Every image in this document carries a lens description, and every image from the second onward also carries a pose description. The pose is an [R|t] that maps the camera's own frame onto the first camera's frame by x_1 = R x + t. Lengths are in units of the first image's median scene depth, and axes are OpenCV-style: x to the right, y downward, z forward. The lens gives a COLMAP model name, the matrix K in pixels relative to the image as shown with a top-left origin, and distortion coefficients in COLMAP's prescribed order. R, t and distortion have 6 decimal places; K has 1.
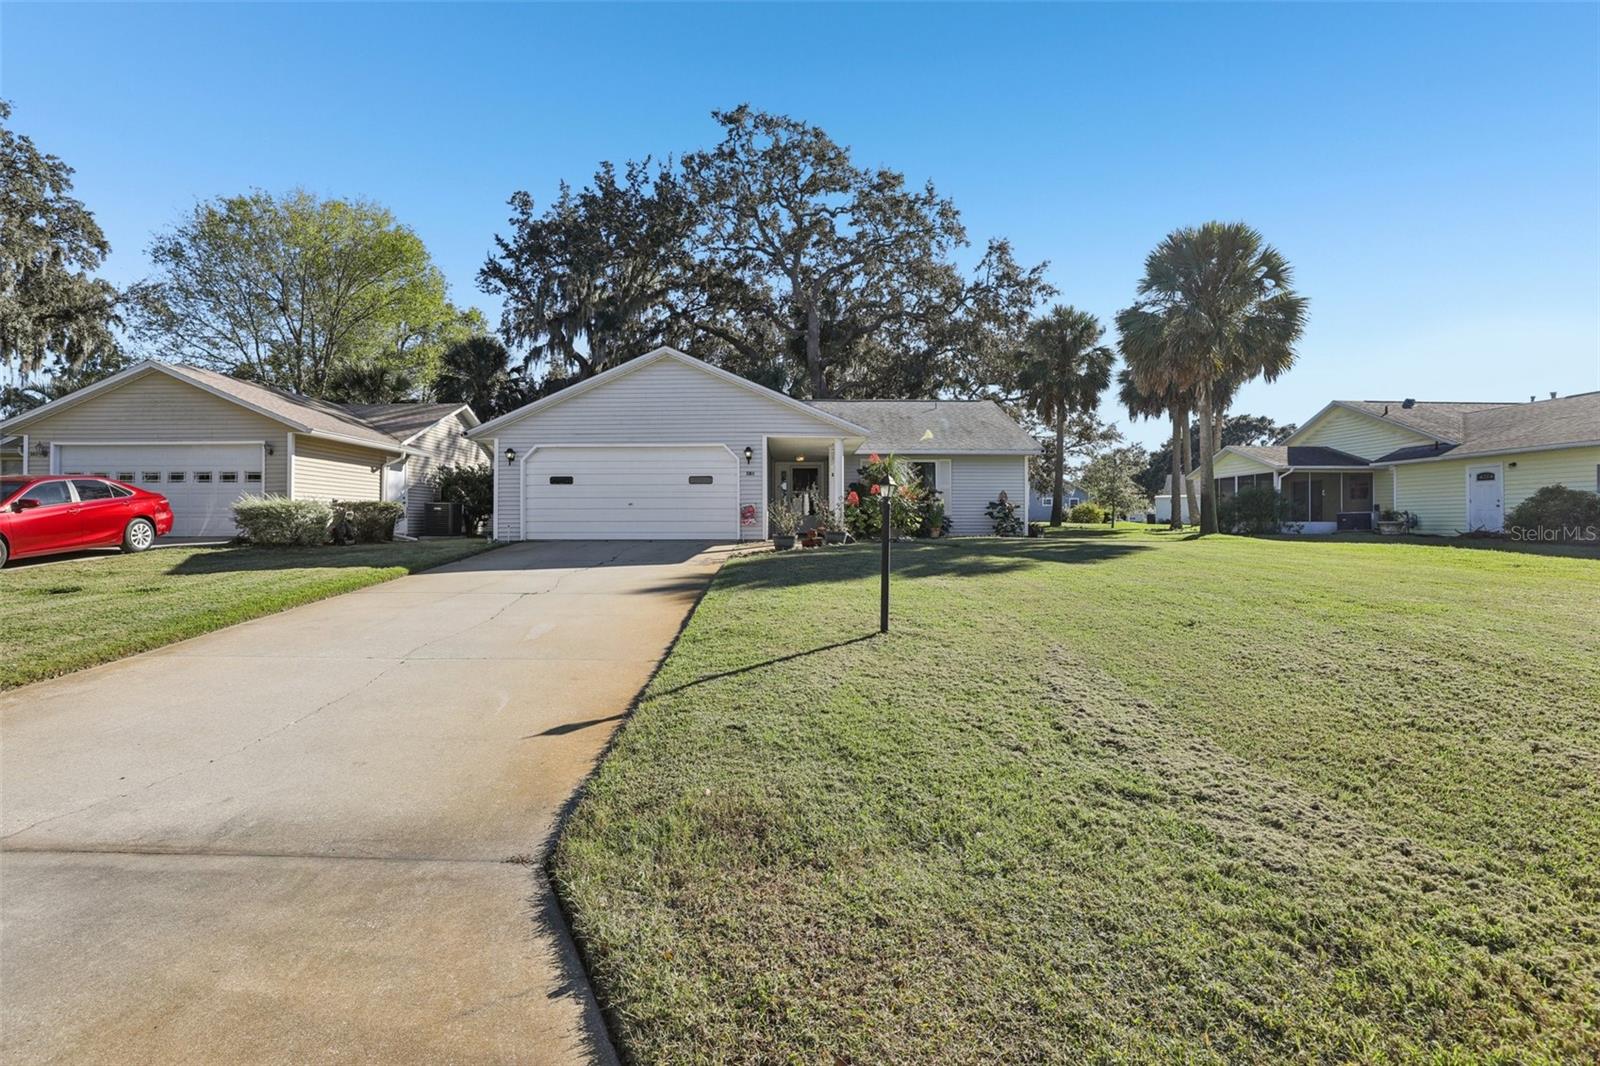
lens RADIAL K [[757.5, 0, 791.5], [0, 757.5, 521.5], [0, 0, 1]] dist [-0.024247, 0.007911]
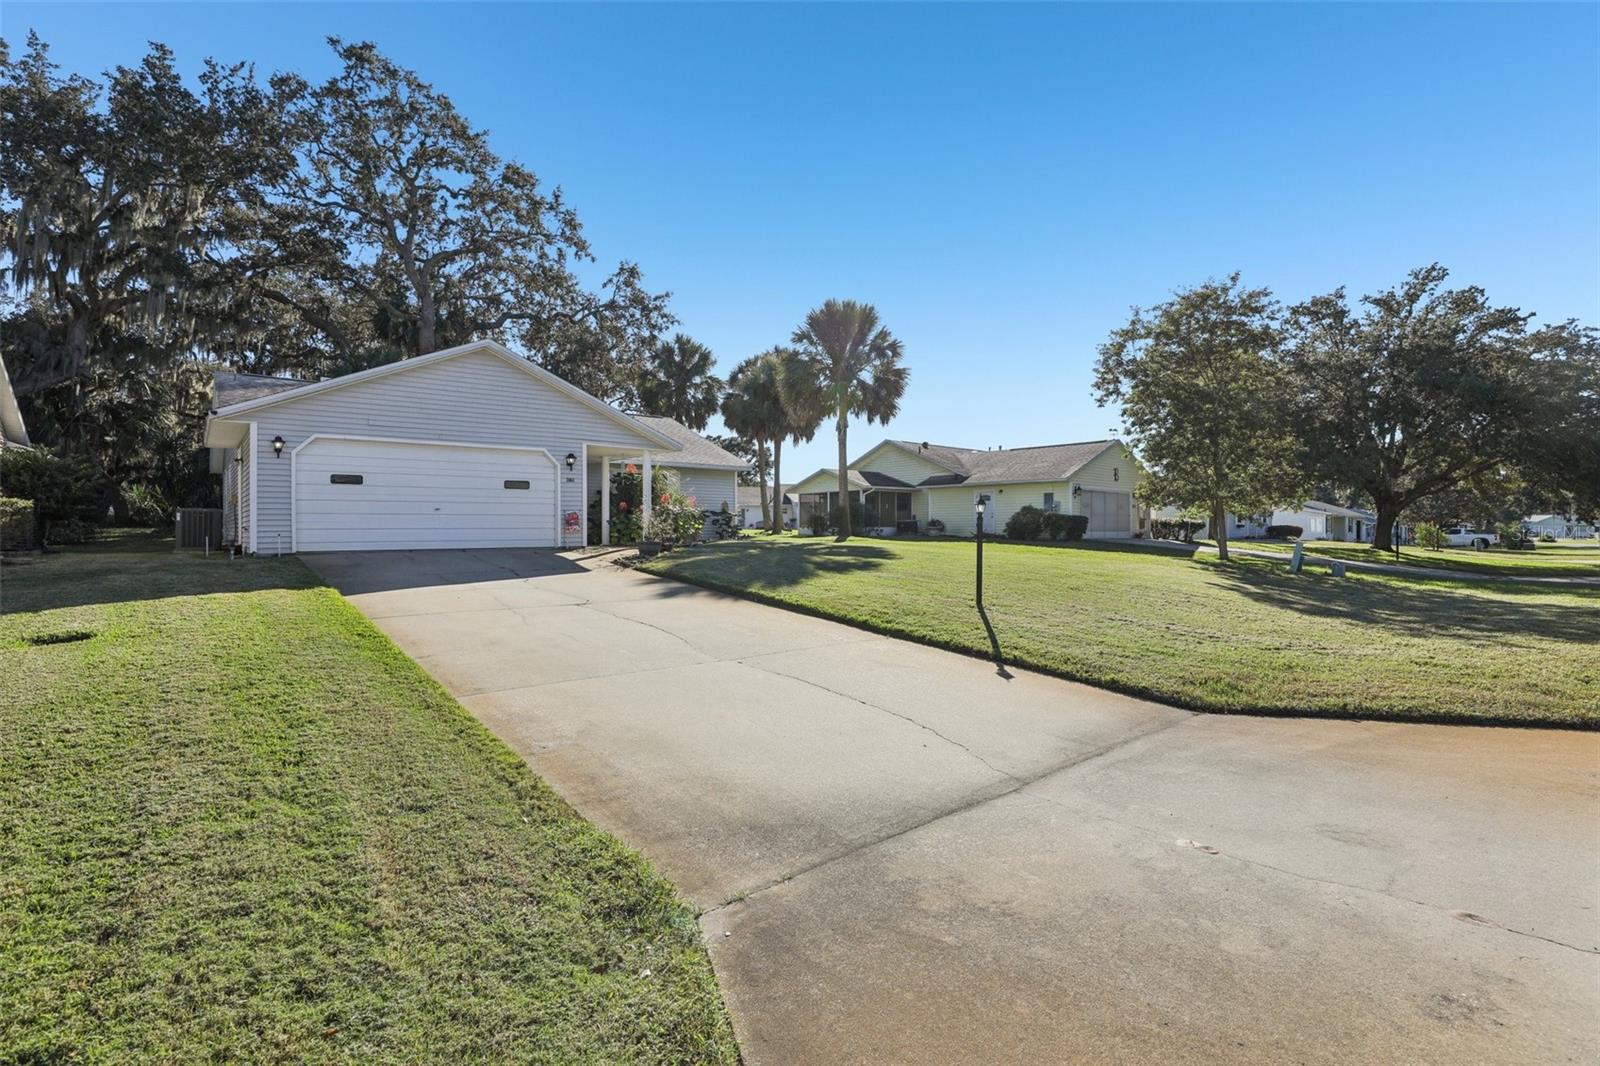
lens RADIAL K [[757.5, 0, 806.9], [0, 757.5, 531.5], [0, 0, 1]] dist [-0.024247, 0.007911]
pose [[0.760157, -0.006331, 0.649709, -0.308261], [0.002769, 0.999975, 0.006504, -0.001012], [-0.649734, -0.003145, 0.760155, 0.032675]]
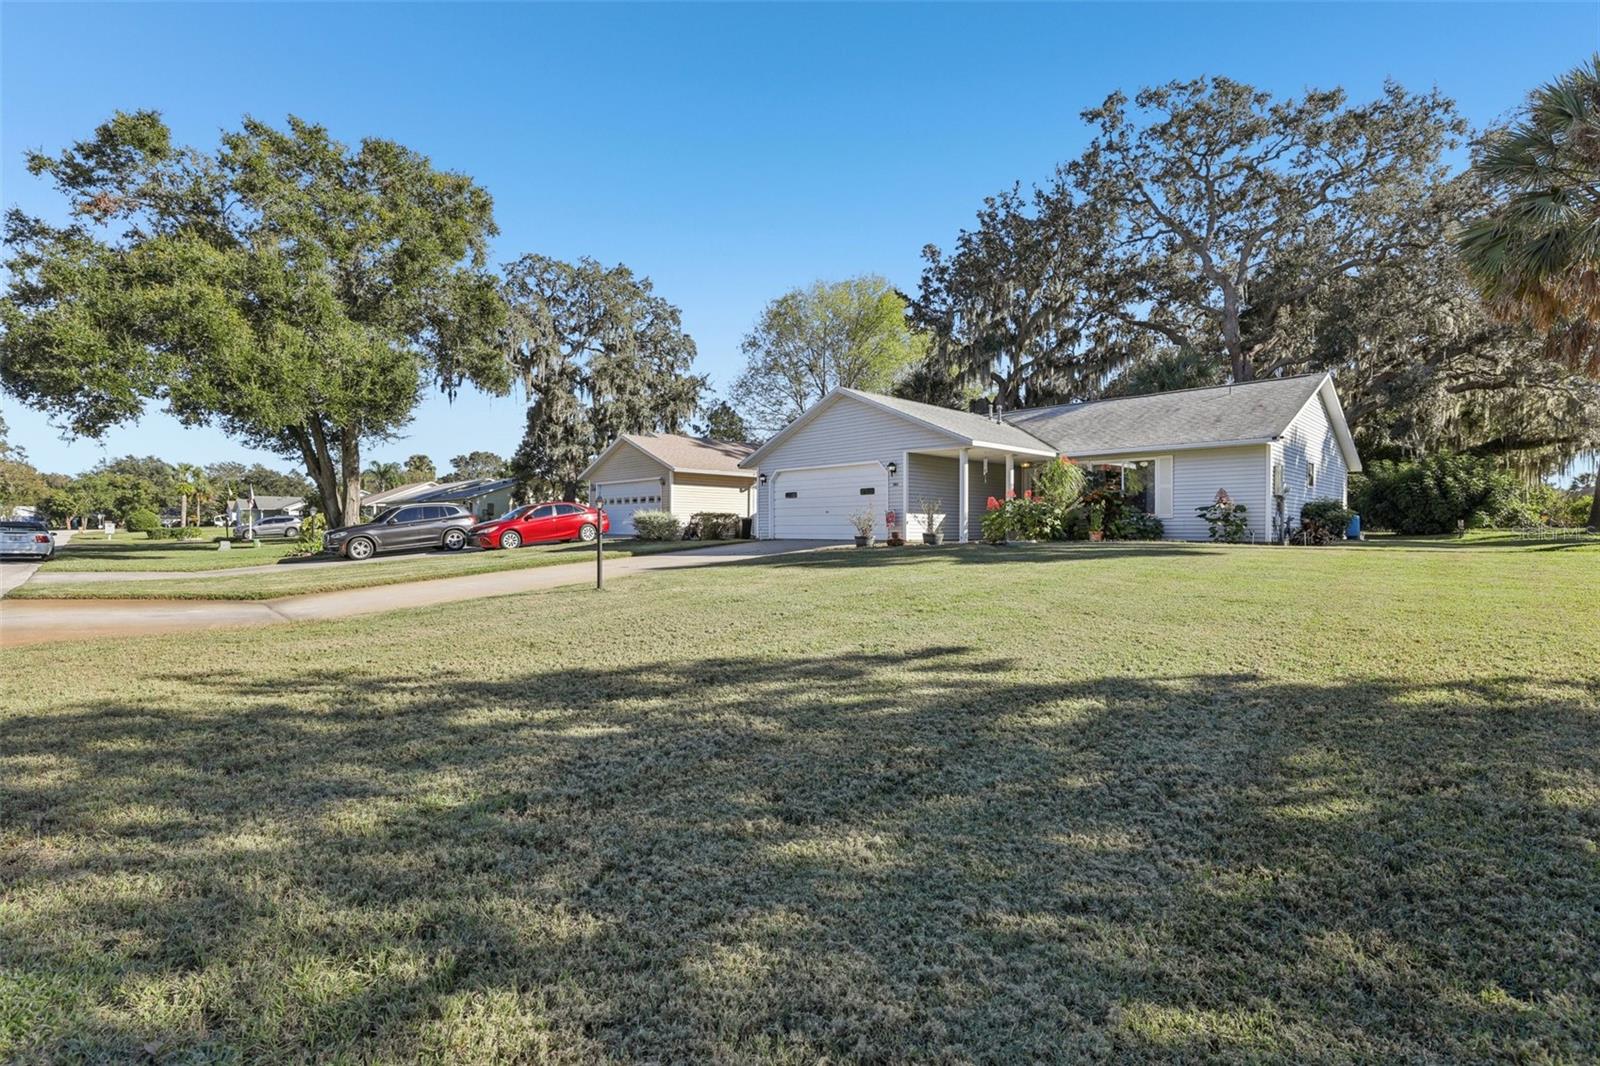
lens RADIAL K [[757.5, 0, 799.8], [0, 757.5, 549.1], [0, 0, 1]] dist [-0.024247, 0.007911]
pose [[0.686596, 0.020366, -0.726753, 0.470864], [-0.000347, 0.999617, 0.027685, 0.003300], [0.727039, -0.018756, 0.686340, 0.051561]]
